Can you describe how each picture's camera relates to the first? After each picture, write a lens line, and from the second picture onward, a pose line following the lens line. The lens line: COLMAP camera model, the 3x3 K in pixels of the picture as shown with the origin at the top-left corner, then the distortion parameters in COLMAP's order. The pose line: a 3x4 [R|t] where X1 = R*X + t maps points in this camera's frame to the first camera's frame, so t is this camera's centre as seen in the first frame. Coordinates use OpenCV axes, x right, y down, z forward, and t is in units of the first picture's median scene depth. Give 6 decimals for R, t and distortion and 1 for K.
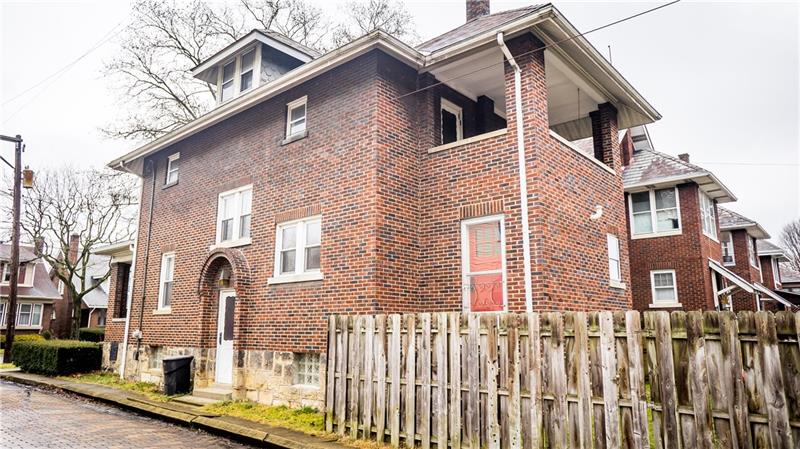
lens RADIAL K [[540.8, 0, 398.5], [0, 540.8, 226.3], [0, 0, 1]] dist [-0.061882, 0.065395]
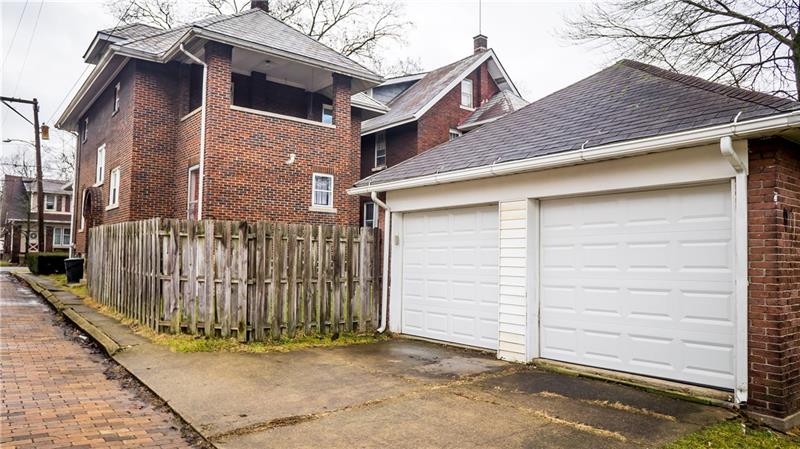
lens RADIAL K [[540.8, 0, 402.7], [0, 540.8, 225.8], [0, 0, 1]] dist [-0.061882, 0.065395]
pose [[0.985550, -0.000033, -0.169387, 0.395295], [0.022596, 0.991088, 0.131277, -0.013626], [0.167873, -0.133207, 0.976767, -0.161943]]
